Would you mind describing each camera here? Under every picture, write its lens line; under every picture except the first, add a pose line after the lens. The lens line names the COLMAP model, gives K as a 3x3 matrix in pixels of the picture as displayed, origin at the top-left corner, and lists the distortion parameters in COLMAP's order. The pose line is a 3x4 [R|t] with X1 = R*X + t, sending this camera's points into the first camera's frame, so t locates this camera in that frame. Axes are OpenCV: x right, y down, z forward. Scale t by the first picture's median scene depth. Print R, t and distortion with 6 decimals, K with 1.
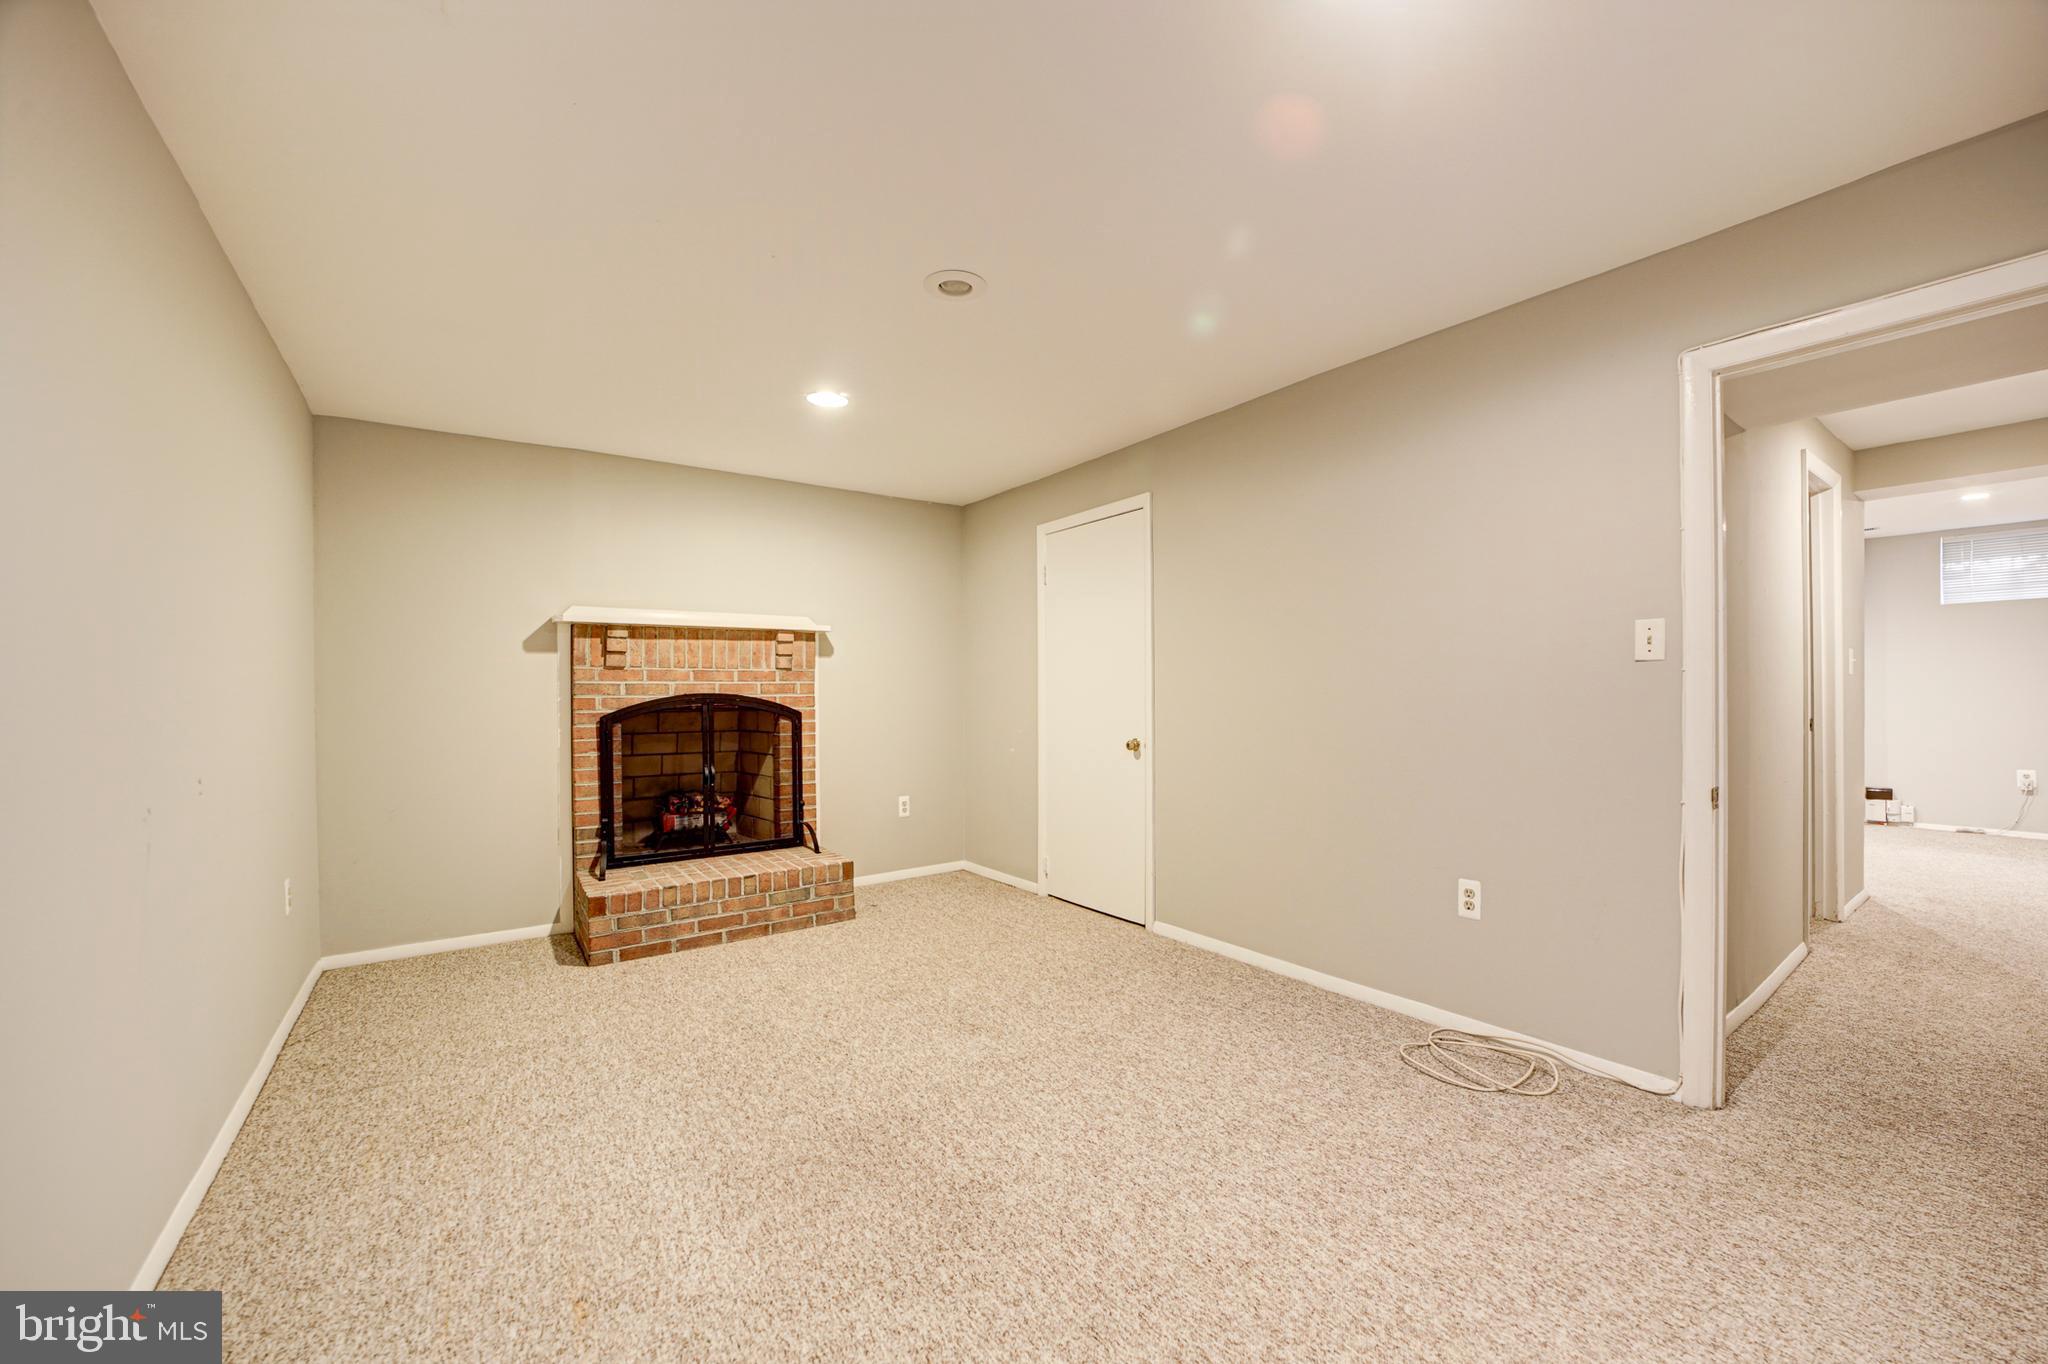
lens RADIAL K [[819.8, 0, 1036.1], [0, 819.8, 683.3], [0, 0, 1]] dist [-0.043495, 0.010722]
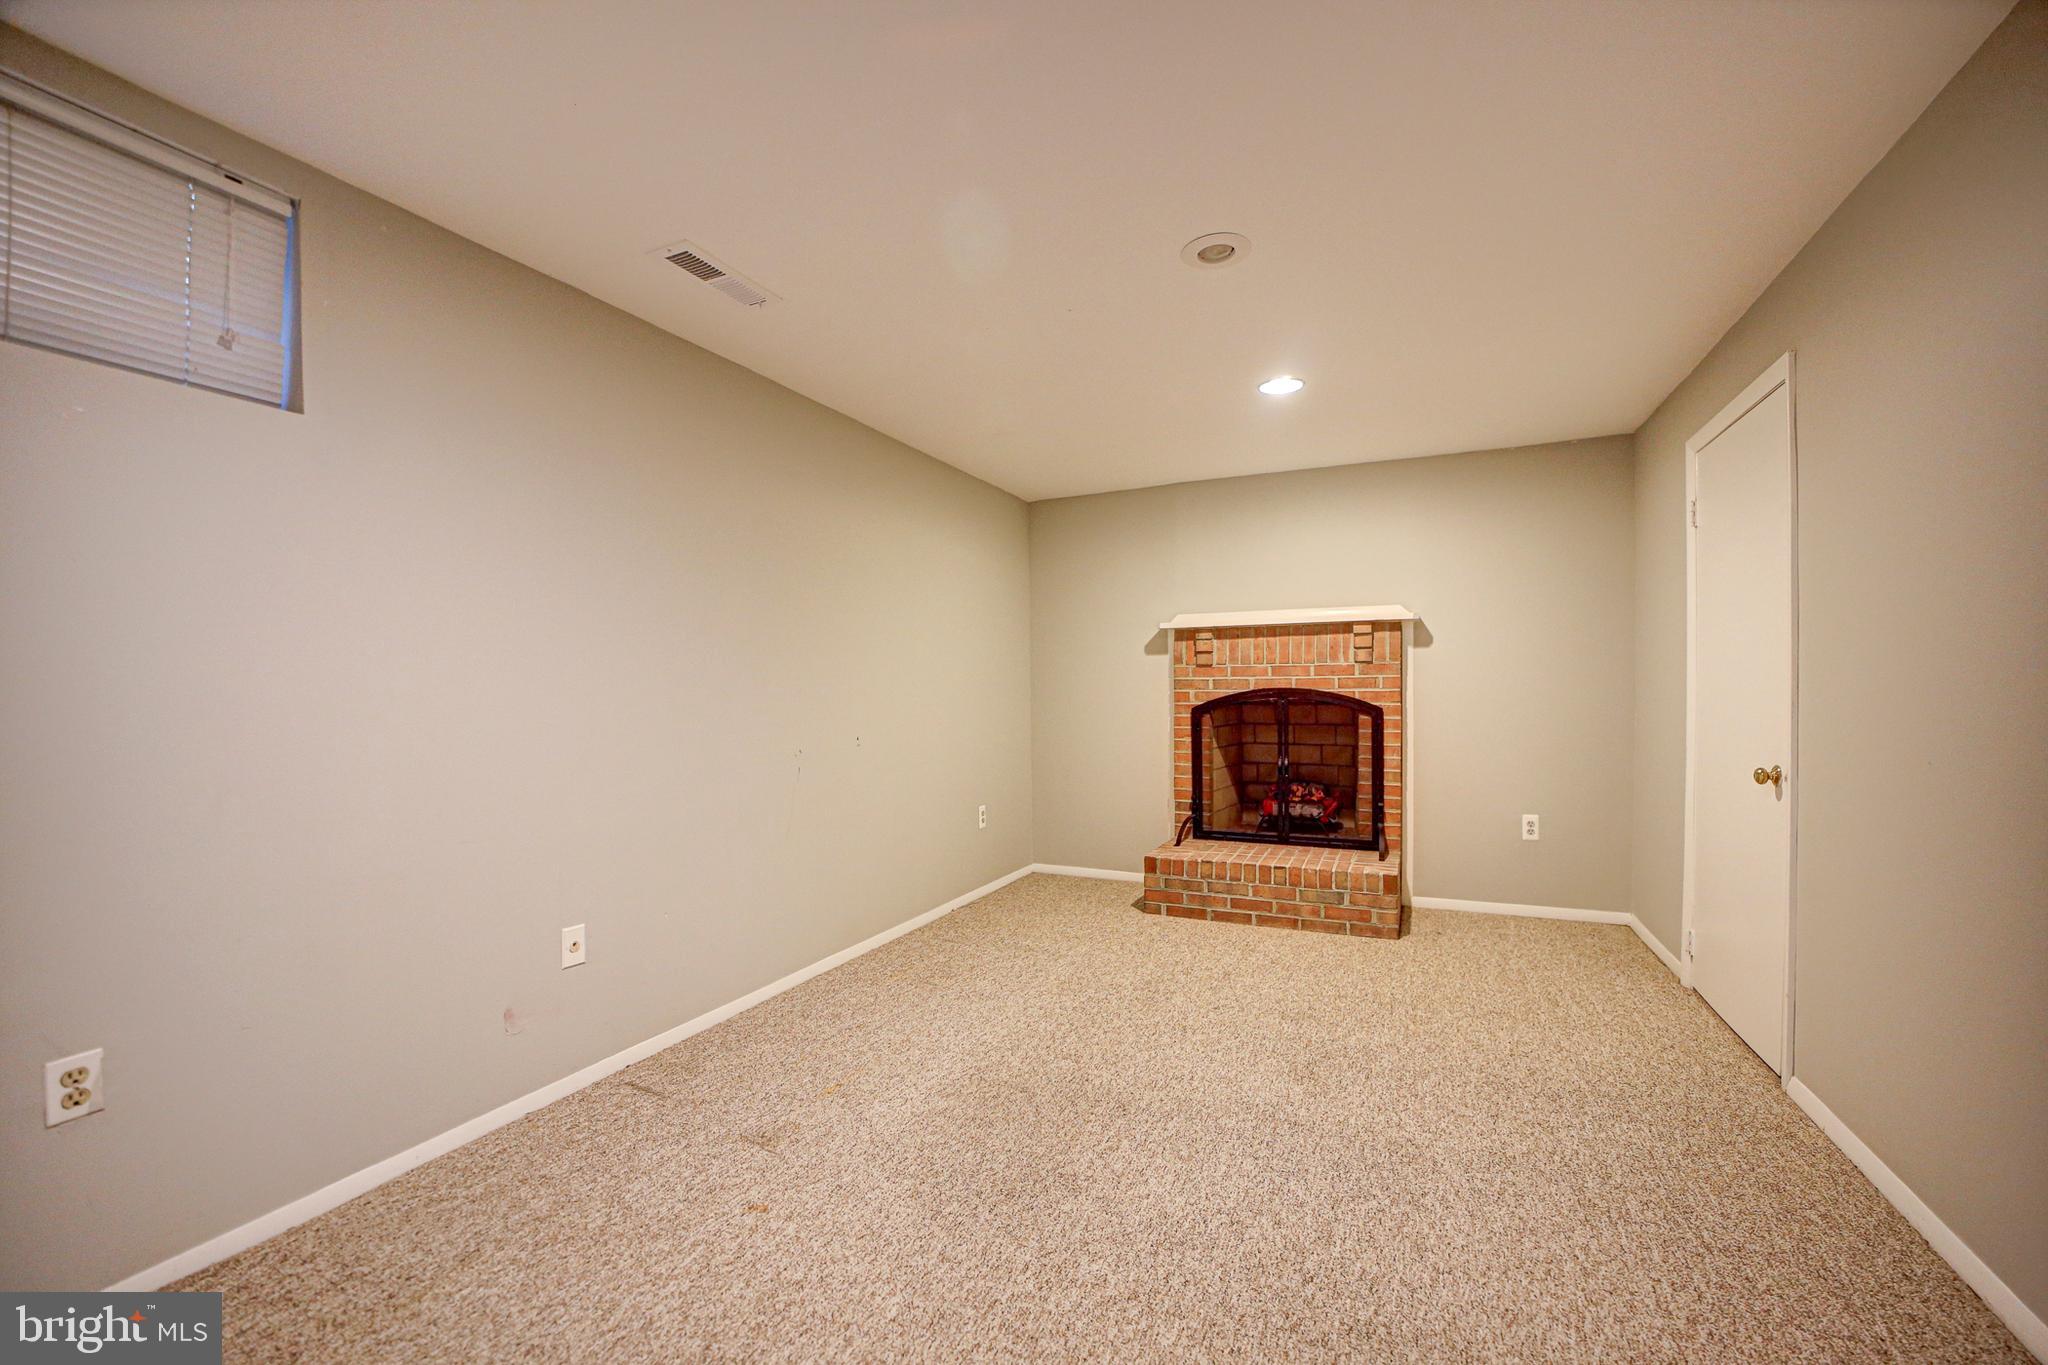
lens RADIAL K [[819.8, 0, 1036.1], [0, 819.8, 683.8], [0, 0, 1]] dist [-0.043495, 0.010722]
pose [[0.458500, -0.000274, -0.888694, 0.400680], [0.013442, 0.999888, 0.006627, -0.004163], [0.888593, -0.014984, 0.458452, 0.250657]]
